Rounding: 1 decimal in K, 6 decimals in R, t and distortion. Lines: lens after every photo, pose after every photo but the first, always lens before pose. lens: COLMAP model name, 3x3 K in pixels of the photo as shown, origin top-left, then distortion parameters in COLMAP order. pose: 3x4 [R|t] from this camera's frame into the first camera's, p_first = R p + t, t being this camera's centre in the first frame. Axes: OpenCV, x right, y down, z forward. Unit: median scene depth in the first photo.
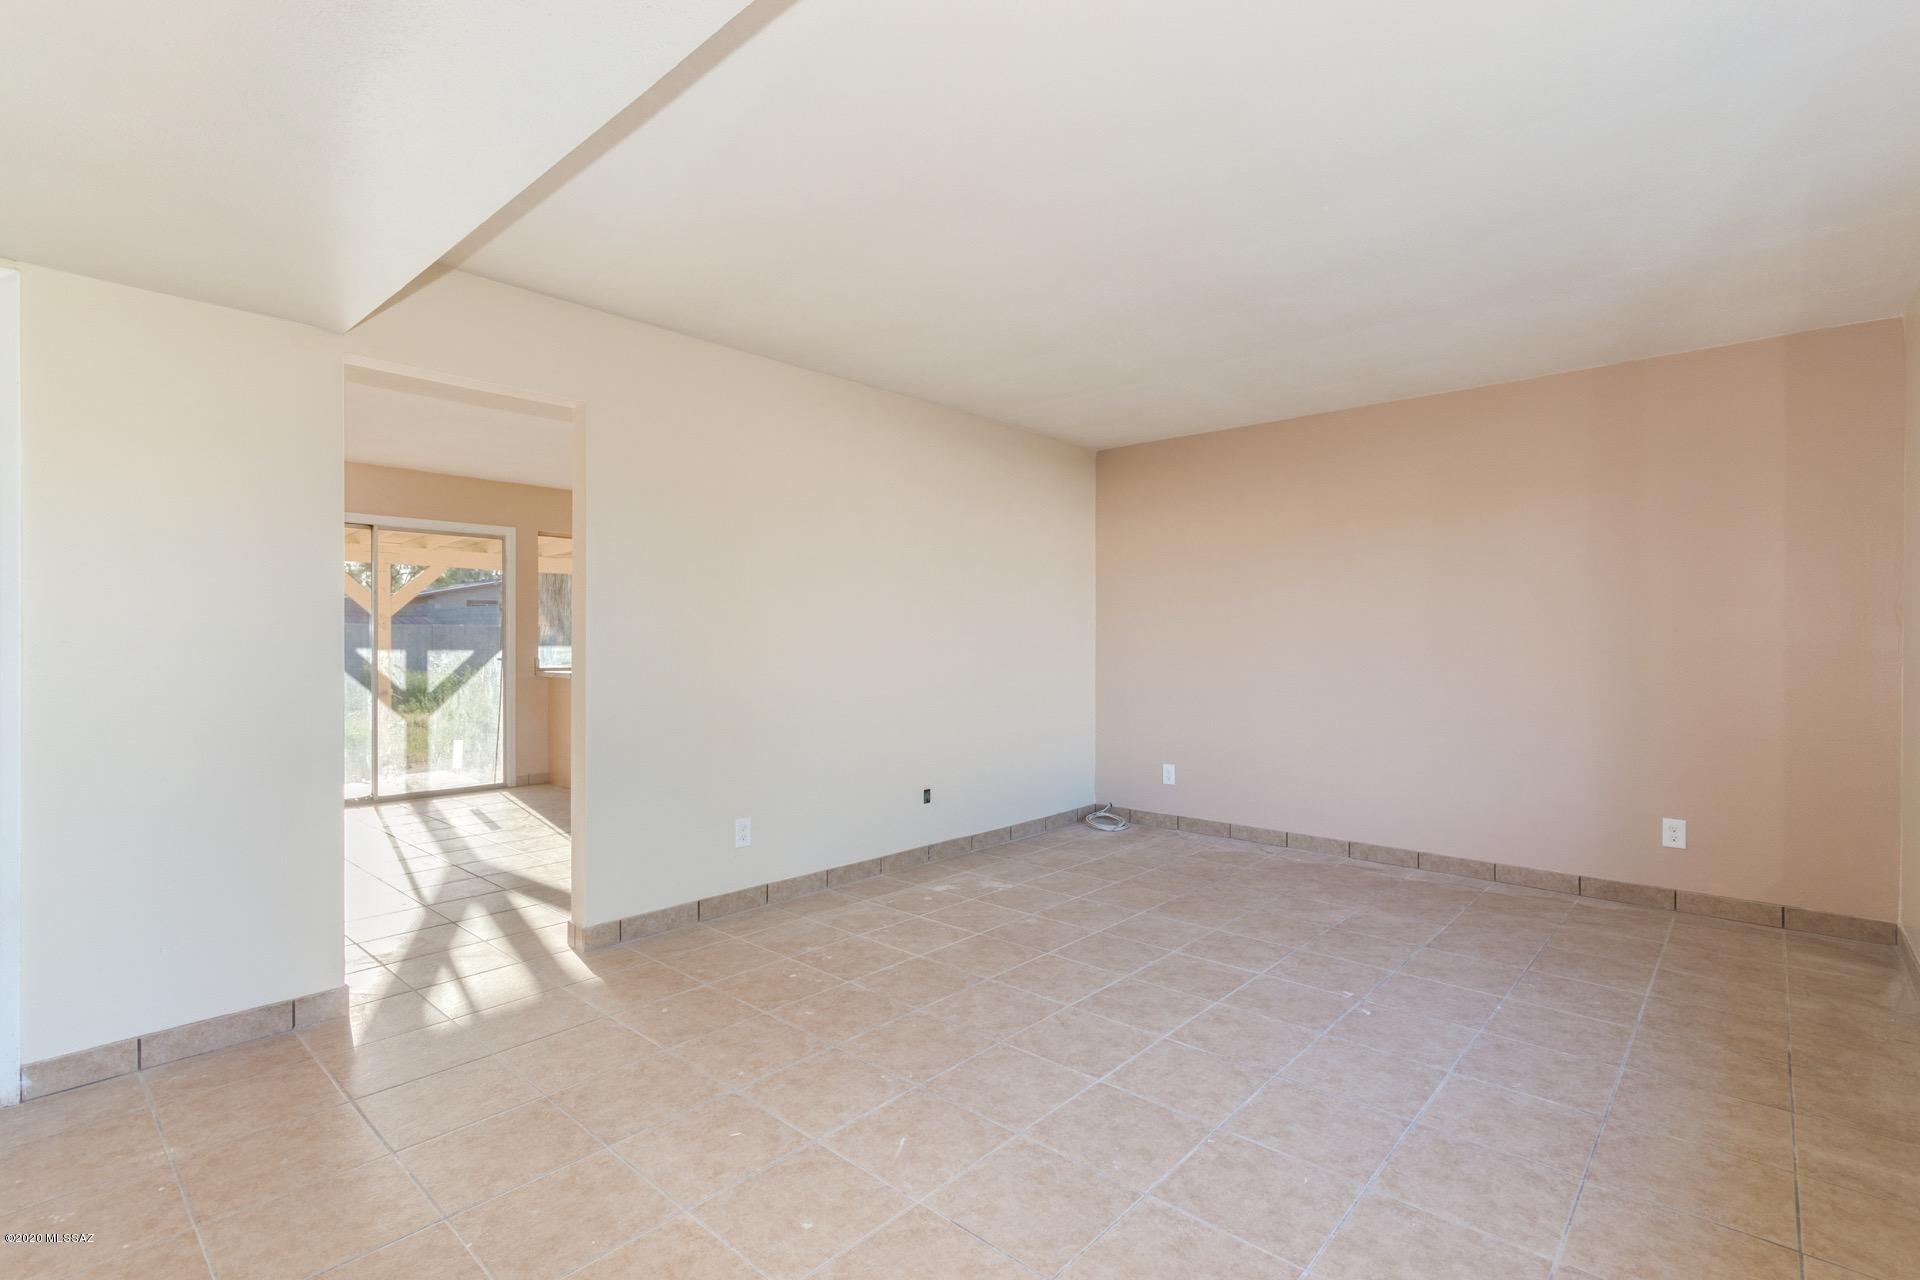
lens RADIAL K [[887.0, 0, 964.1], [0, 887.0, 643.4], [0, 0, 1]] dist [-0.002927, 0.003382]
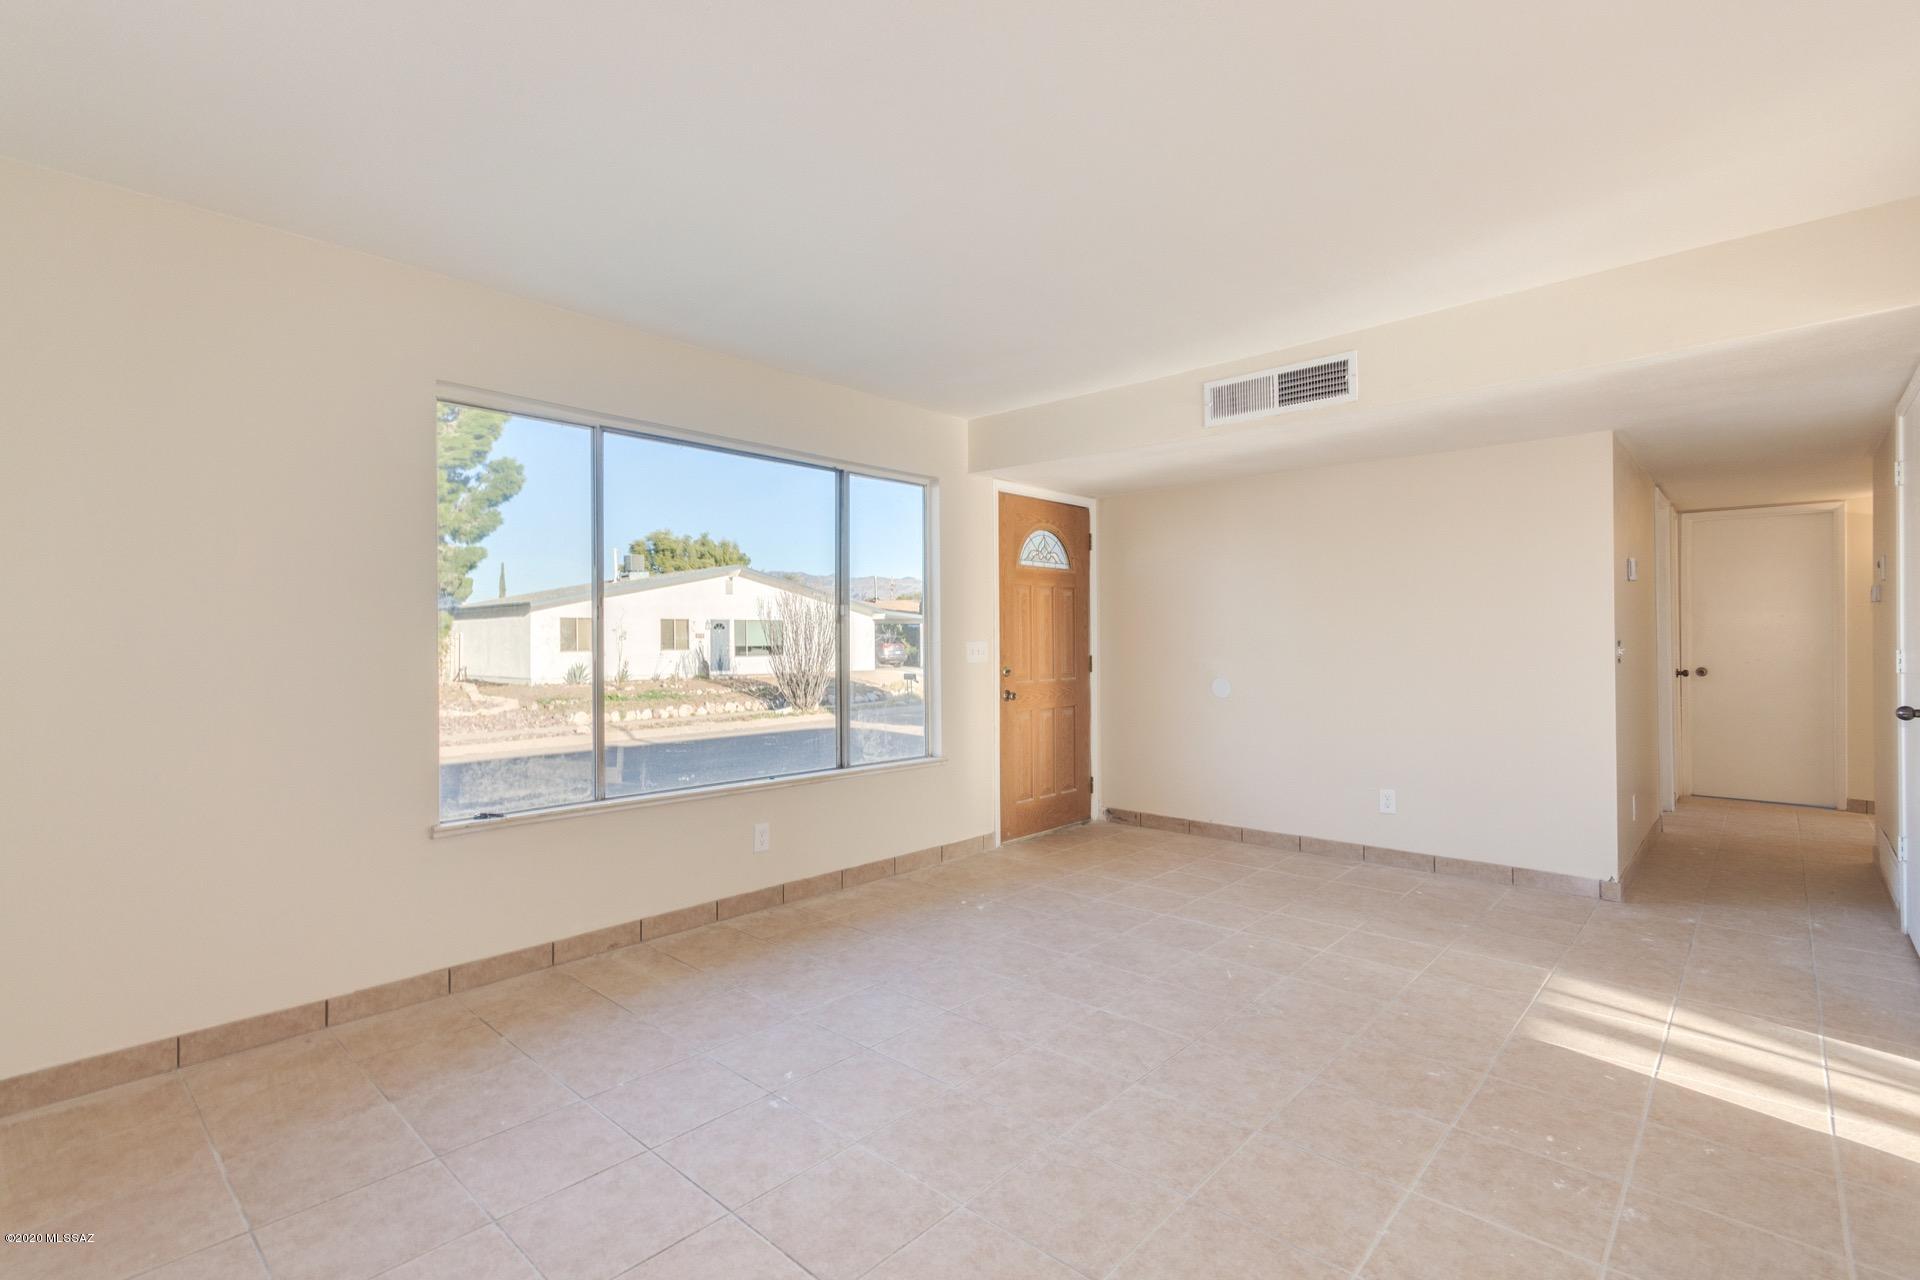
lens RADIAL K [[887.0, 0, 958.2], [0, 887.0, 640.6], [0, 0, 1]] dist [-0.002927, 0.003382]
pose [[-0.999930, 0.004207, 0.011103, 0.237280], [0.004257, 0.999981, 0.004410, -0.010537], [-0.011084, 0.004457, -0.999929, 1.594637]]
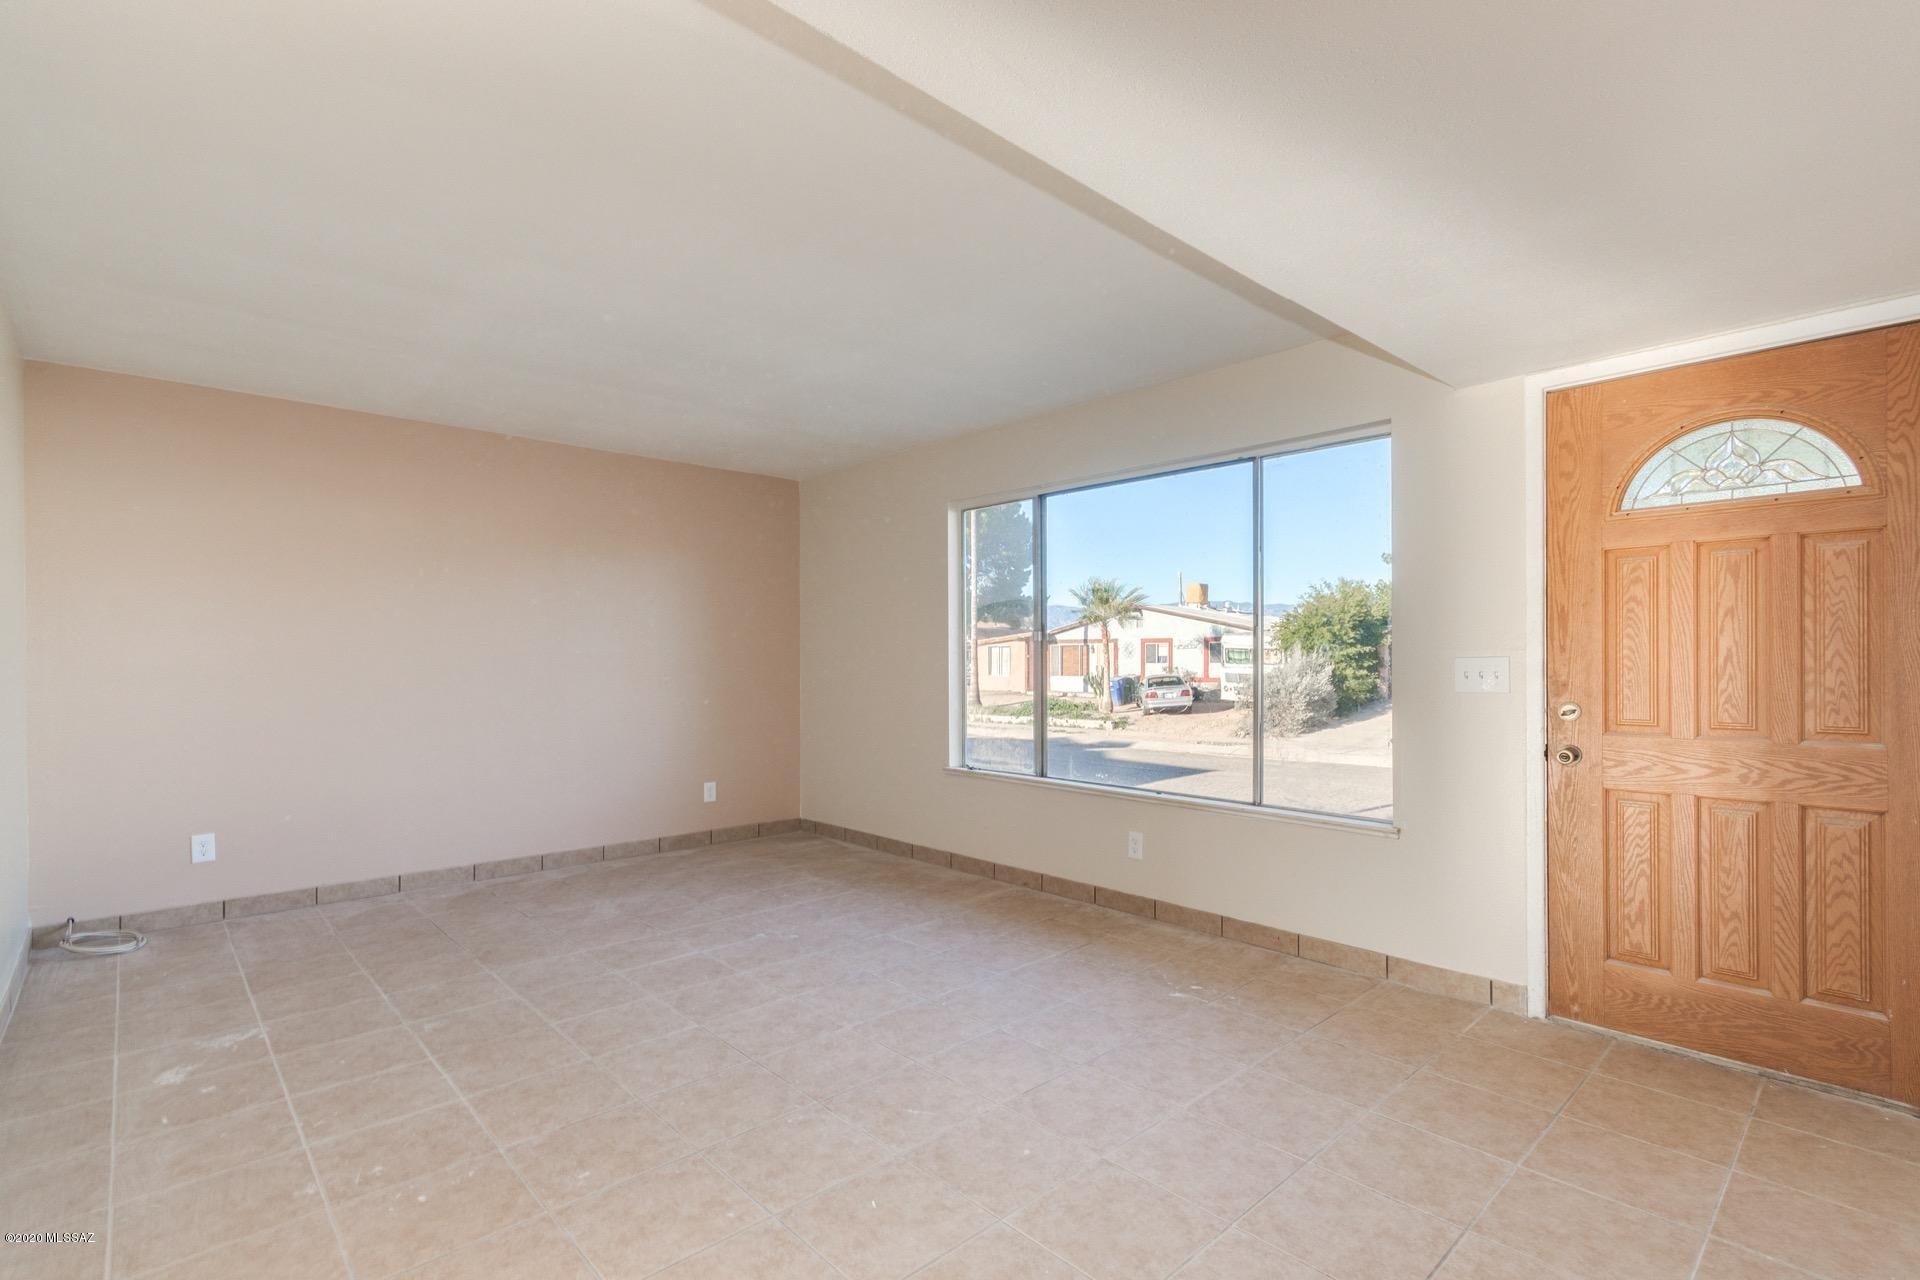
lens RADIAL K [[887.0, 0, 969.1], [0, 887.0, 657.0], [0, 0, 1]] dist [-0.002927, 0.003382]
pose [[0.080563, 0.002244, 0.996747, -0.748286], [0.006941, 0.999972, -0.002812, -0.004072], [-0.996725, 0.007145, 0.080545, 0.531103]]
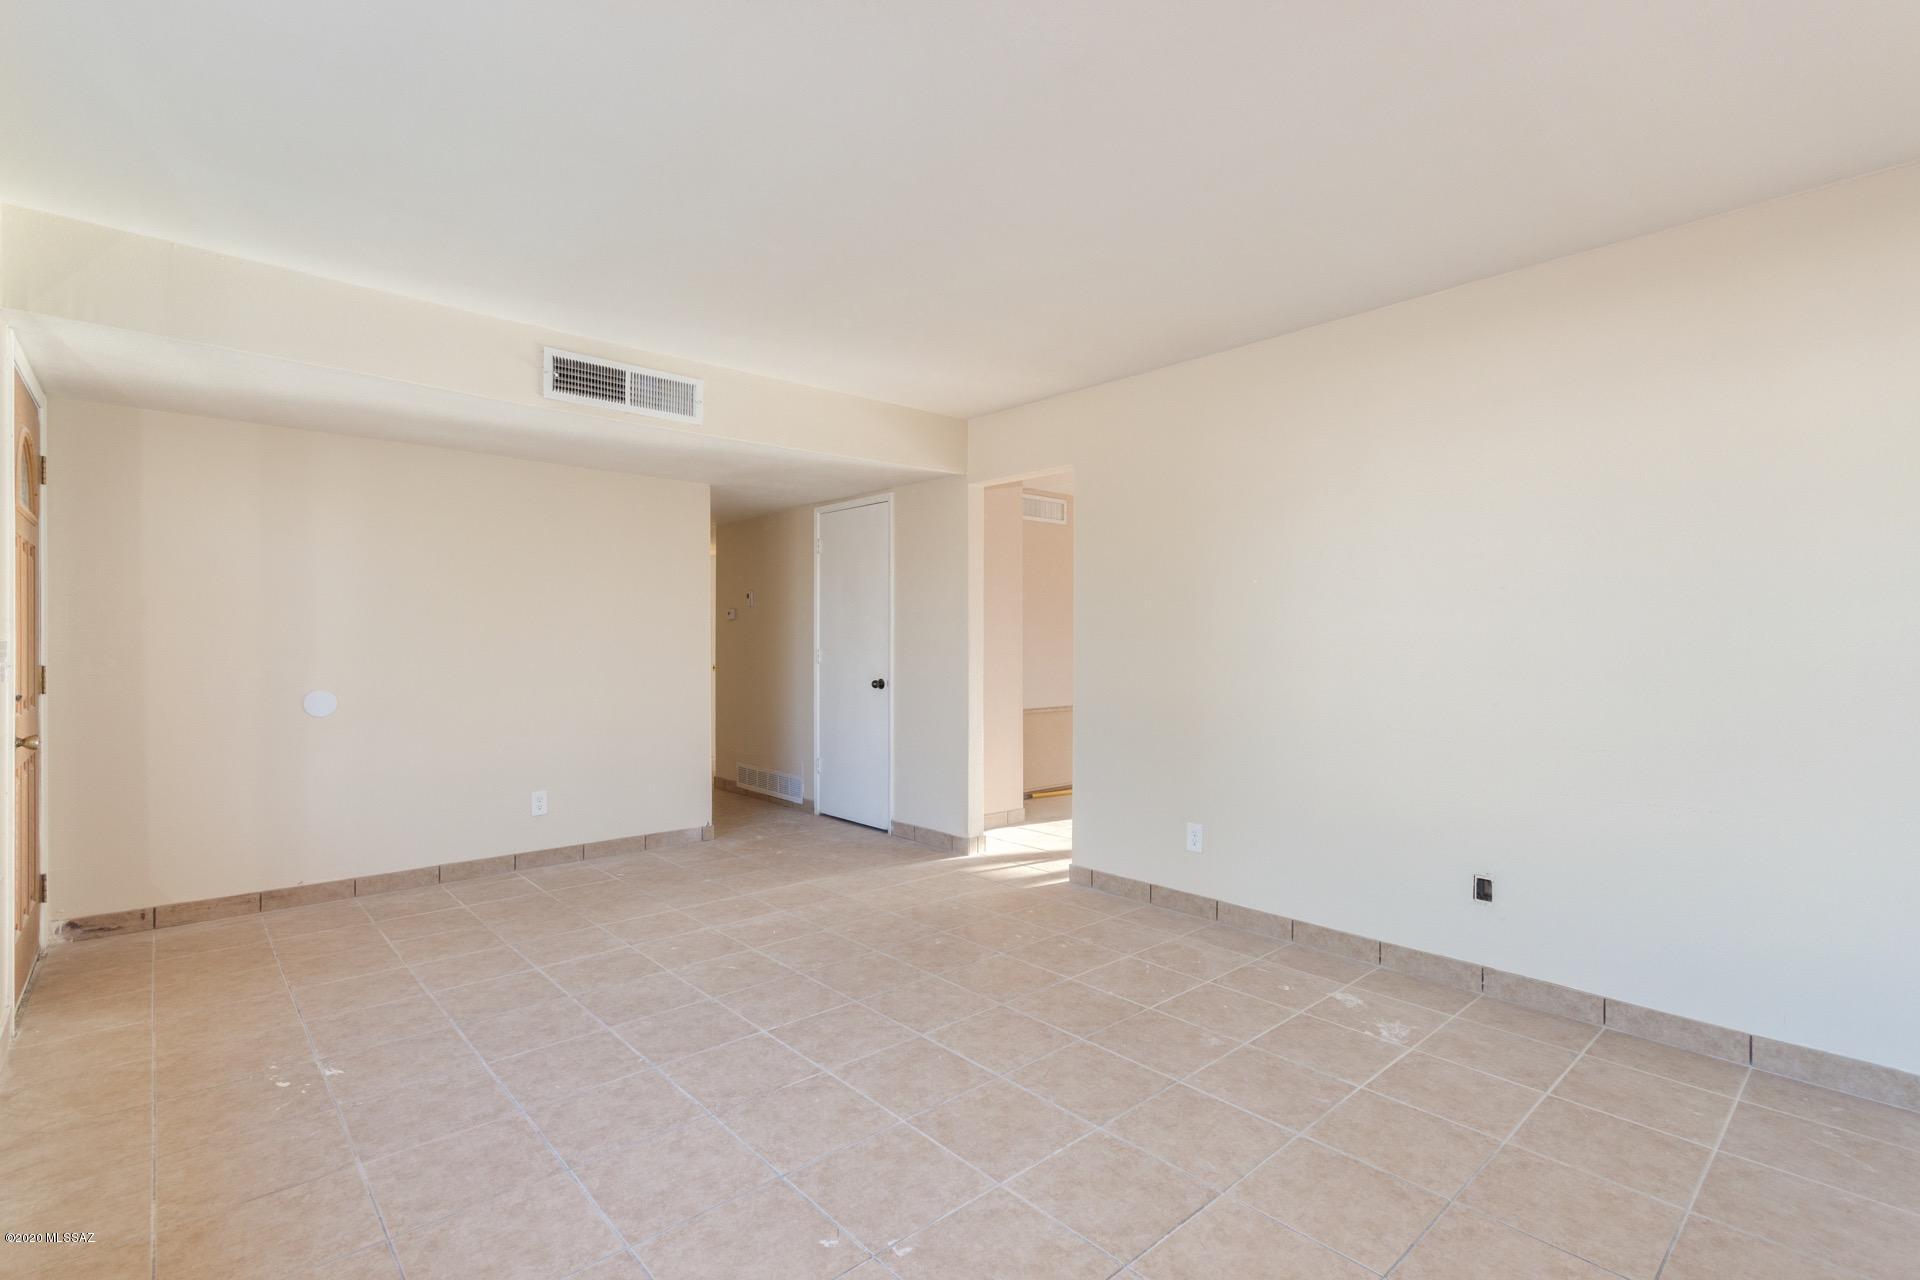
lens RADIAL K [[887.0, 0, 967.7], [0, 887.0, 639.8], [0, 0, 1]] dist [-0.002927, 0.003382]
pose [[-0.094975, -0.003560, -0.995473, 0.914179], [-0.007621, 0.999967, -0.002849, -0.006810], [0.995451, 0.007316, -0.094999, 0.987033]]
